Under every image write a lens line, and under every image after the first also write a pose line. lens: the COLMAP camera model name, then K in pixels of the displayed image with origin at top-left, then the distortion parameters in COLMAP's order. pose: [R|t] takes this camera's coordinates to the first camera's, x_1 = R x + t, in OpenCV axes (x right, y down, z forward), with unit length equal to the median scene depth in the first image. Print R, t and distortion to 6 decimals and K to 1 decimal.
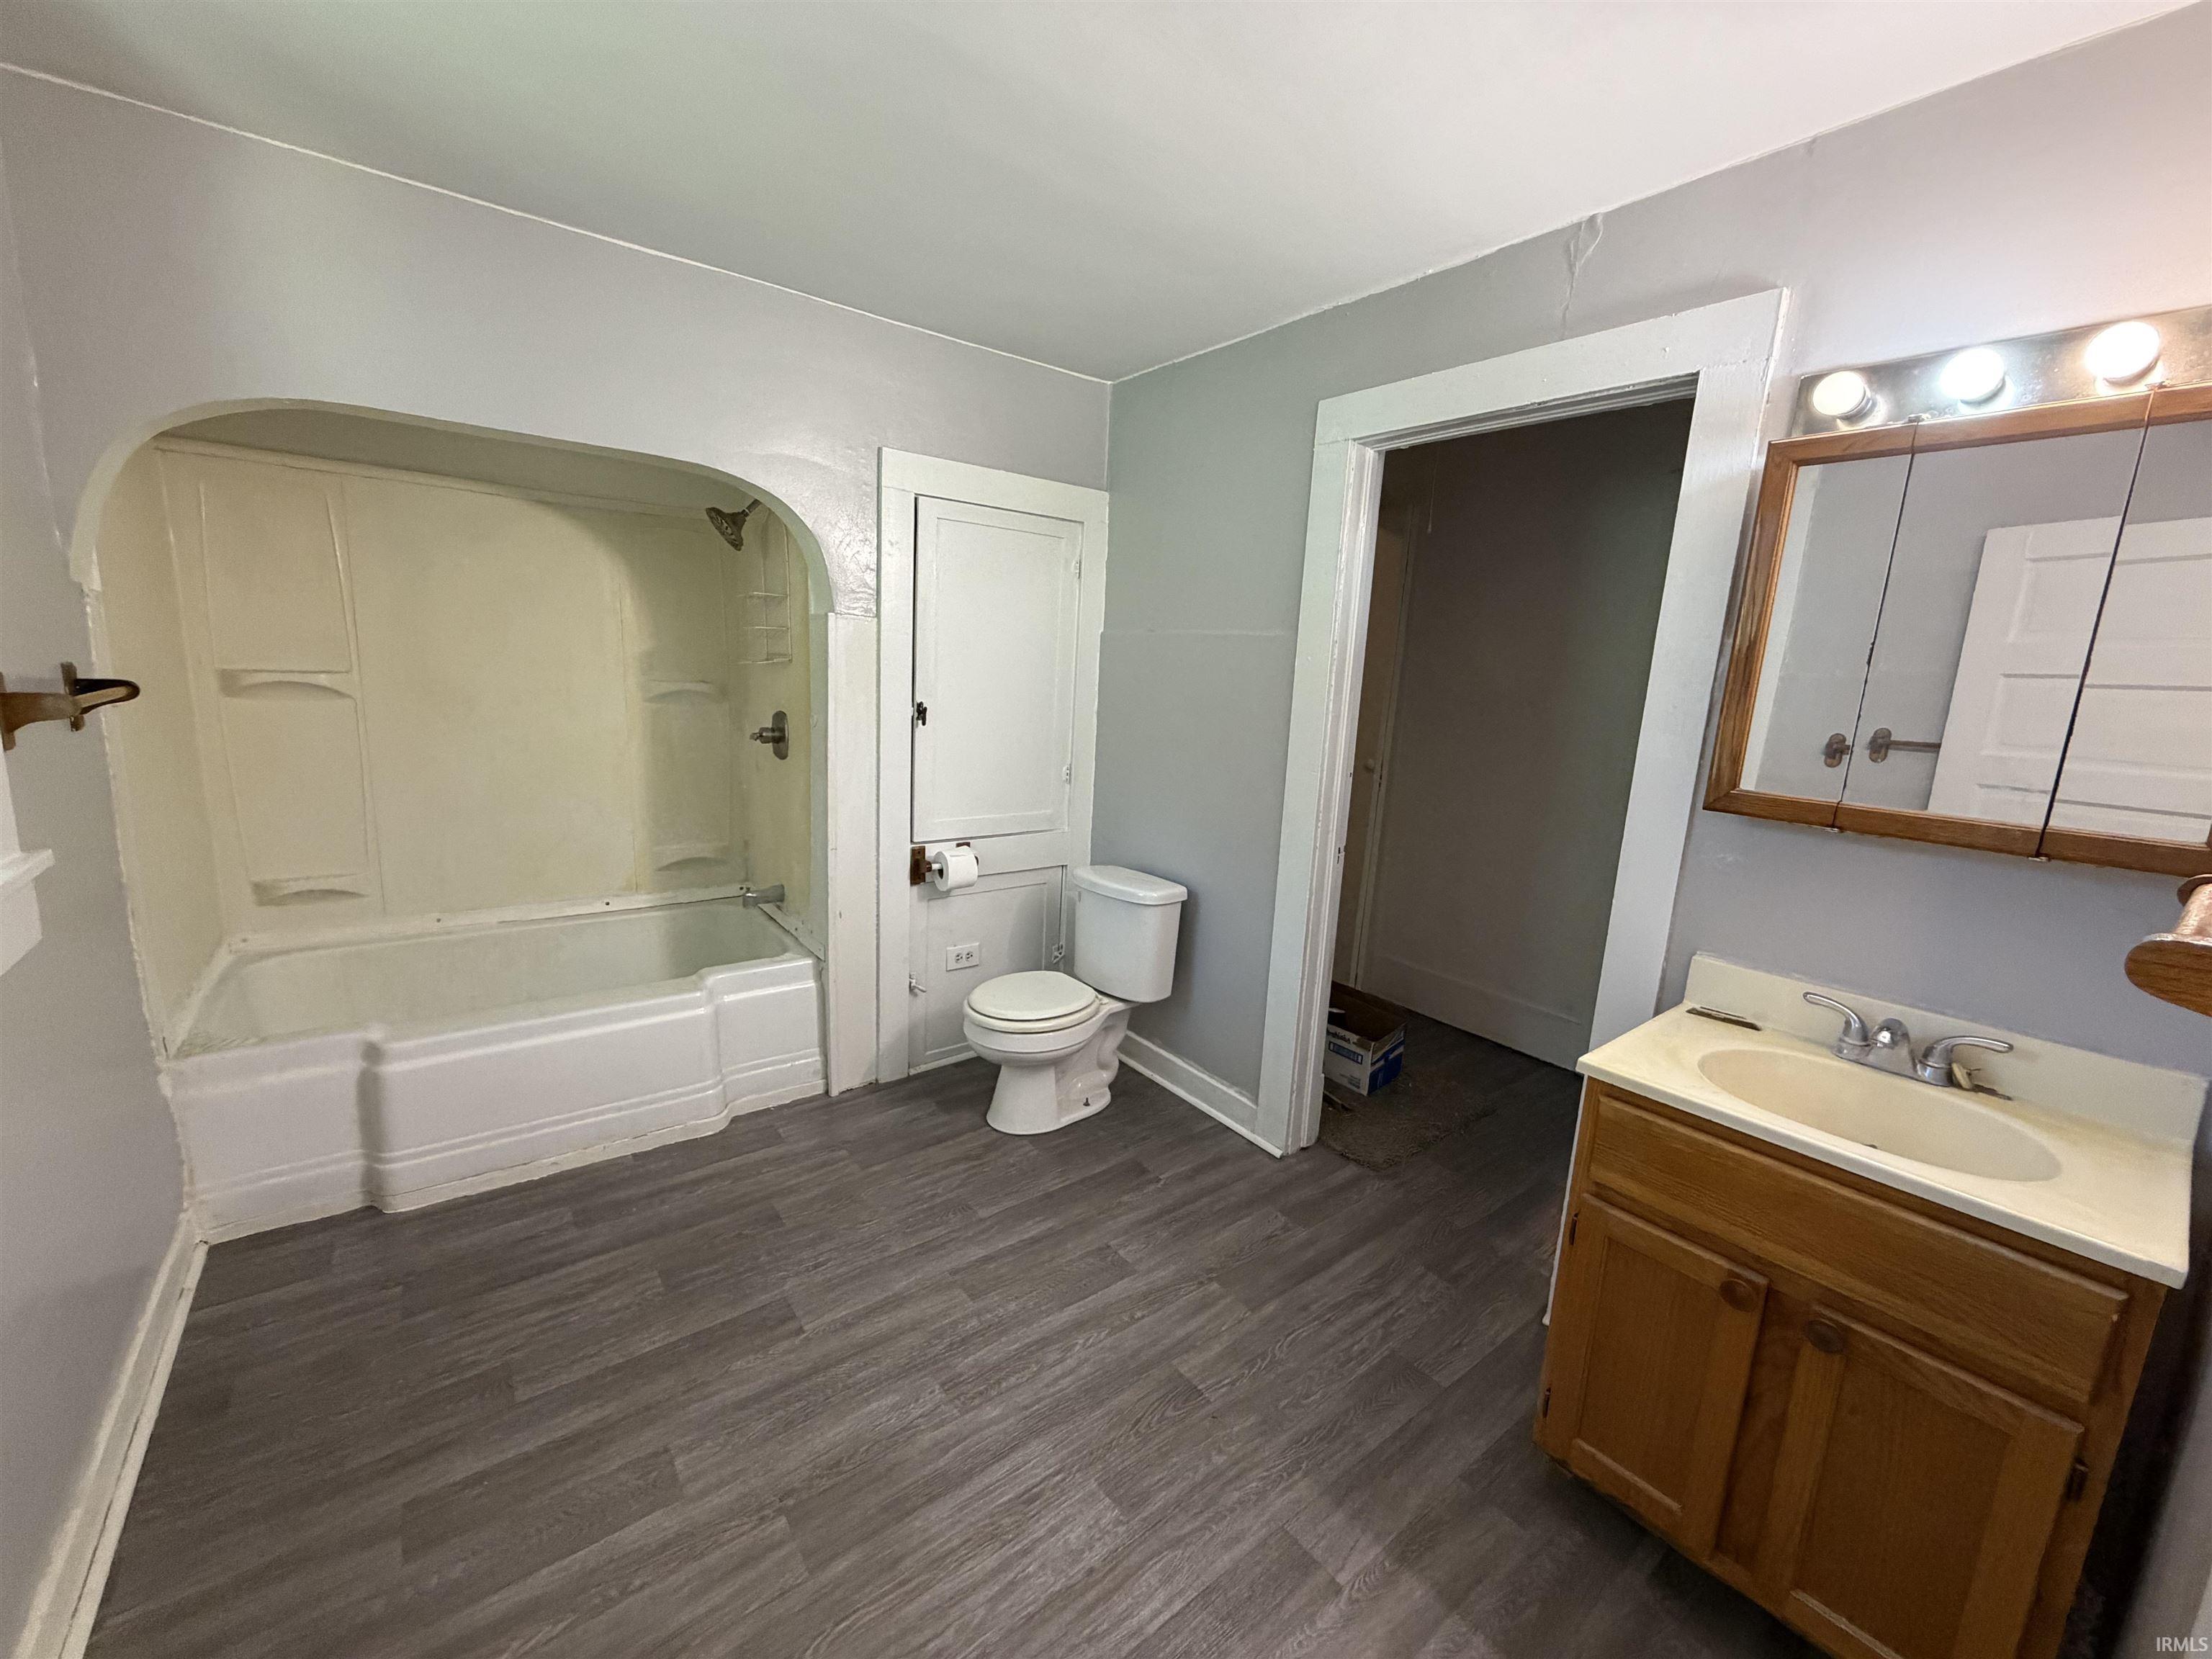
lens RADIAL K [[880.0, 0, 1114.8], [0, 880.0, 832.8], [0, 0, 1]] dist [0.002459, 0.000075]
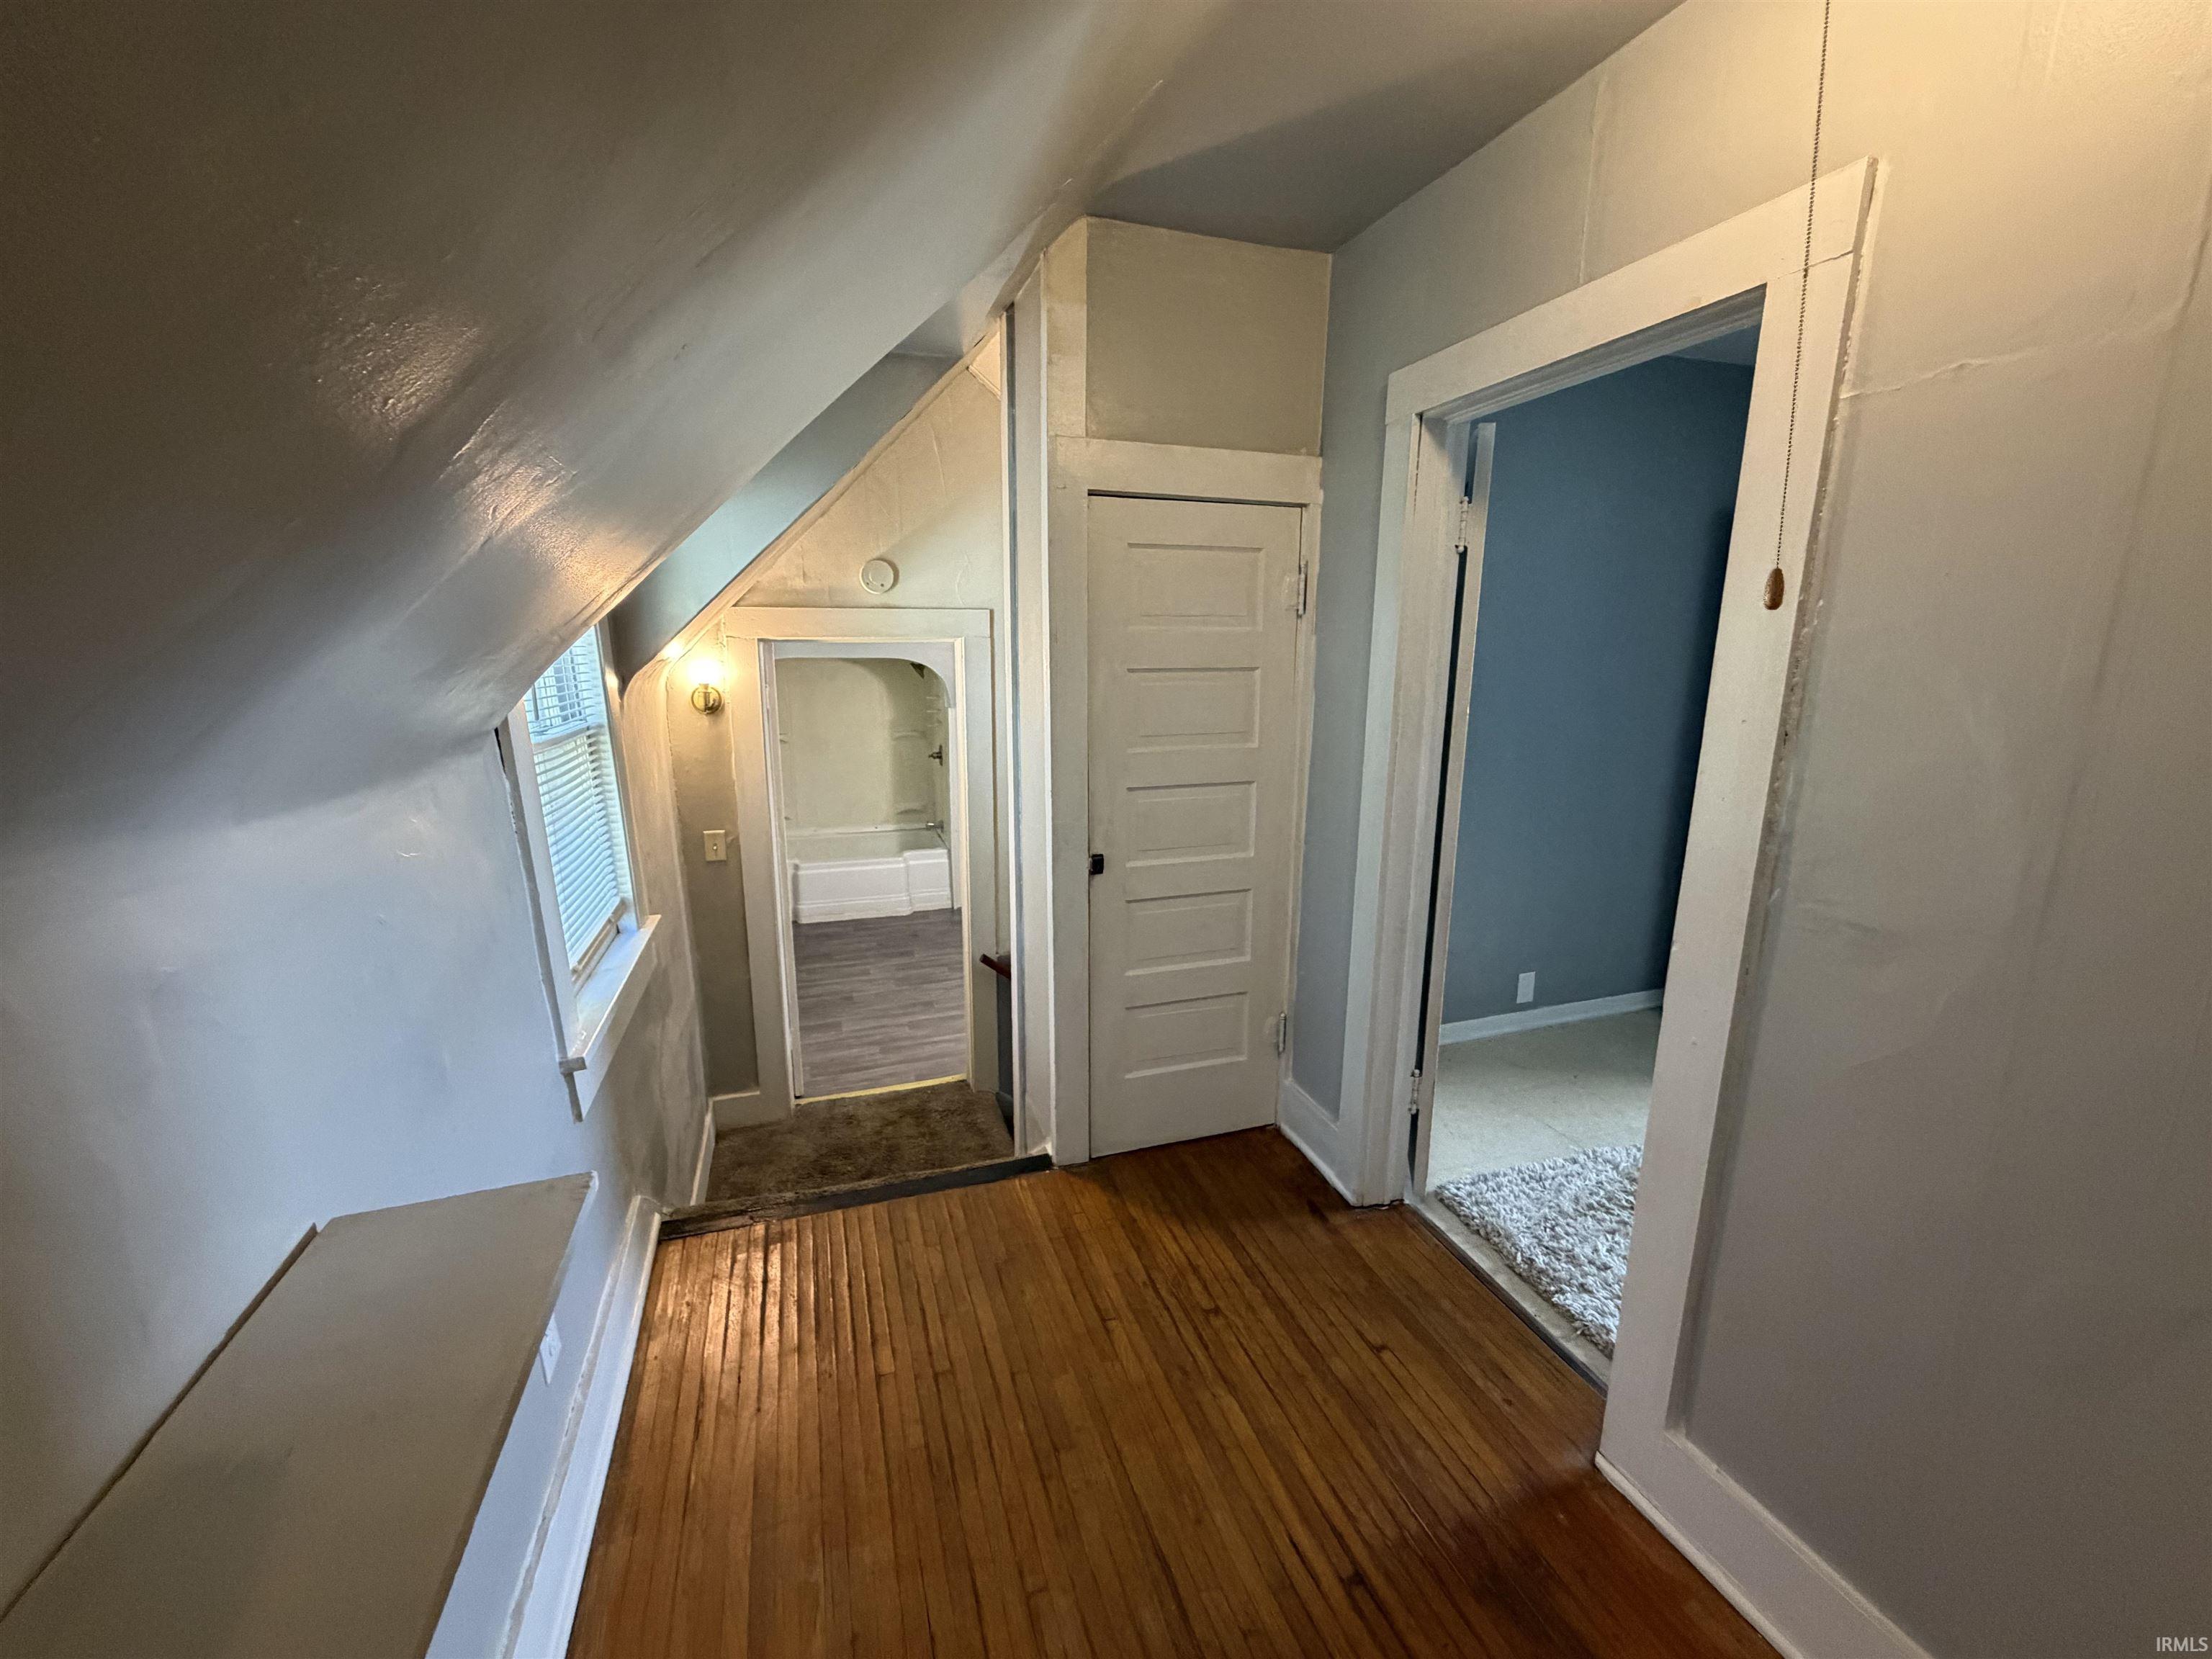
lens RADIAL K [[880.0, 0, 1098.5], [0, 880.0, 833.5], [0, 0, 1]] dist [0.002459, 0.000075]
pose [[0.942377, 0.025963, -0.333543, 0.823220], [-0.026604, 0.999643, 0.002647, 0.081690], [0.333493, 0.006379, 0.942731, -1.088972]]
